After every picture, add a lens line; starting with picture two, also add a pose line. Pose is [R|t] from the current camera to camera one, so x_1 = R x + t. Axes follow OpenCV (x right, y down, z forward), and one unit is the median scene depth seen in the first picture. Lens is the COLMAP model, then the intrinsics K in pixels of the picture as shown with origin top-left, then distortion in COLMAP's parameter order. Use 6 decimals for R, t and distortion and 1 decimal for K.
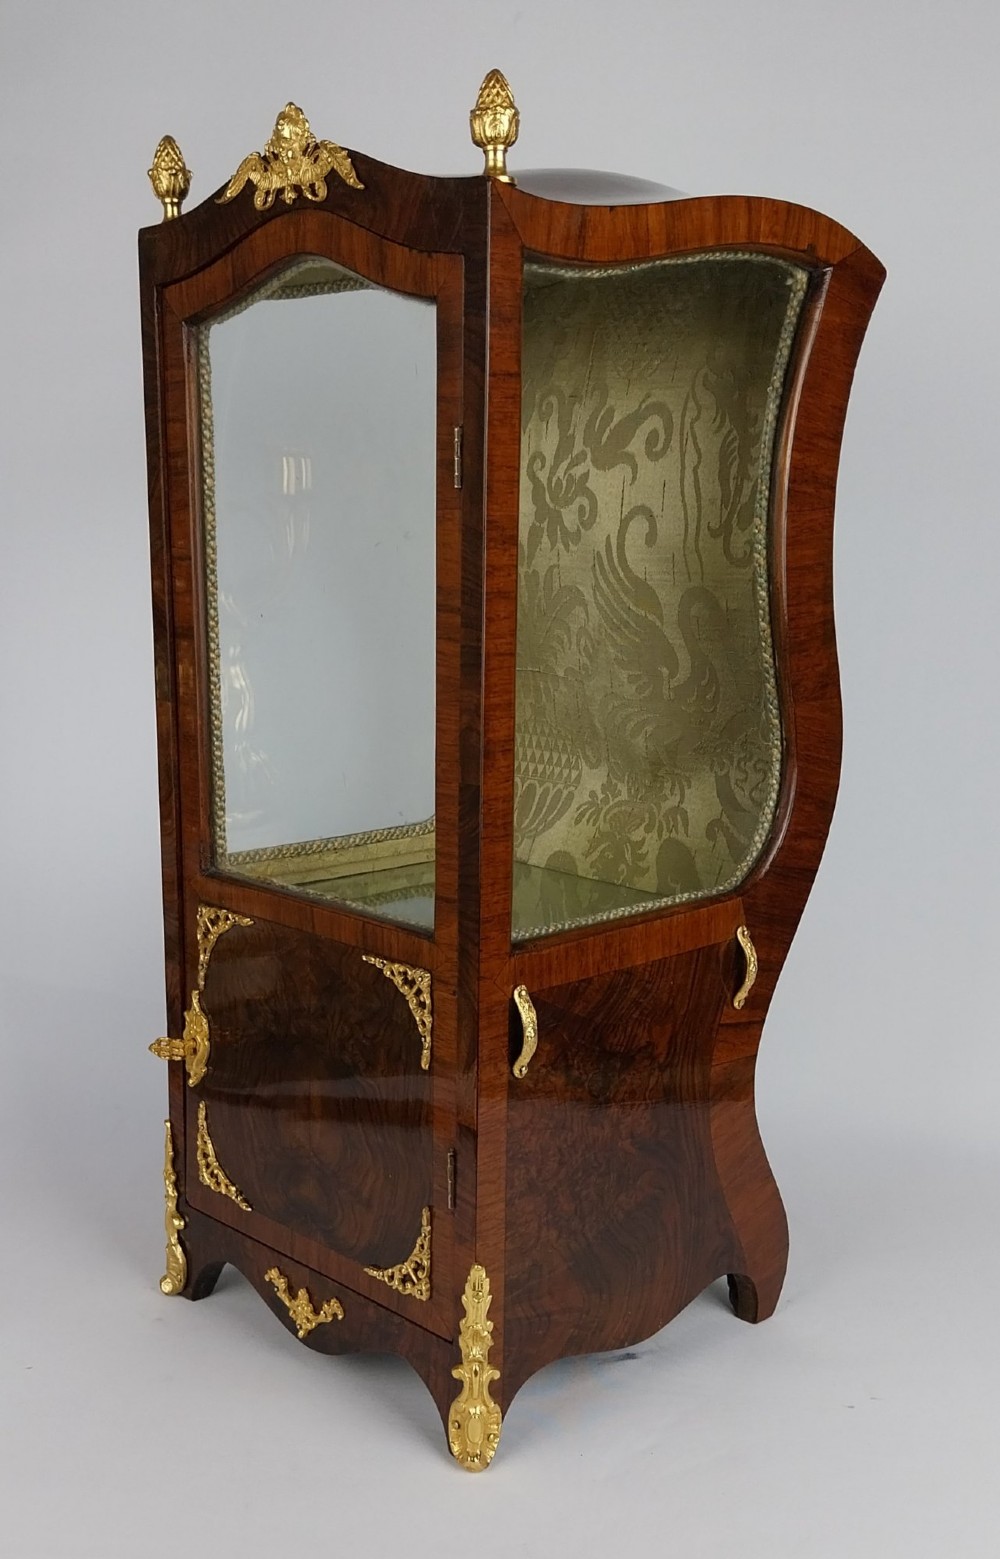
lens RADIAL K [[1811.6, 0, 511.6], [0, 1811.6, 932.8], [0, 0, 1]] dist [0.098419, -0.178912]
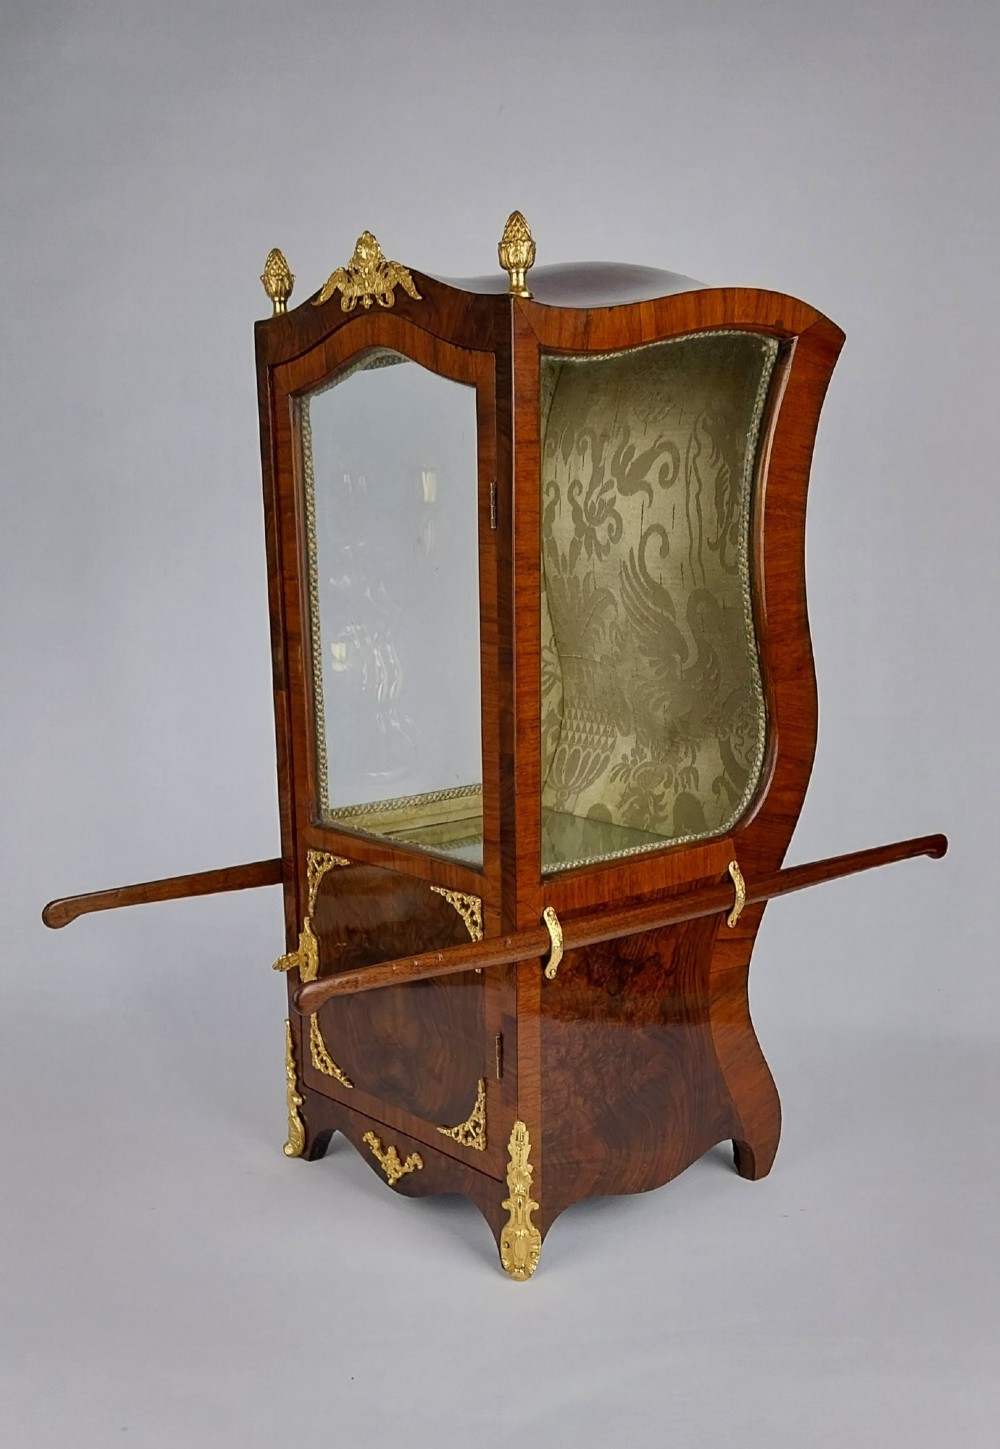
lens RADIAL K [[1744.0, 0, 502.5], [0, 1744.0, 950.7], [0, 0, 1]] dist [0.059583, -0.050874]
pose [[0.997272, -0.006371, -0.073539, 0.056558], [0.009148, 0.999255, 0.037489, 0.011424], [0.073245, -0.038059, 0.996587, -0.226713]]
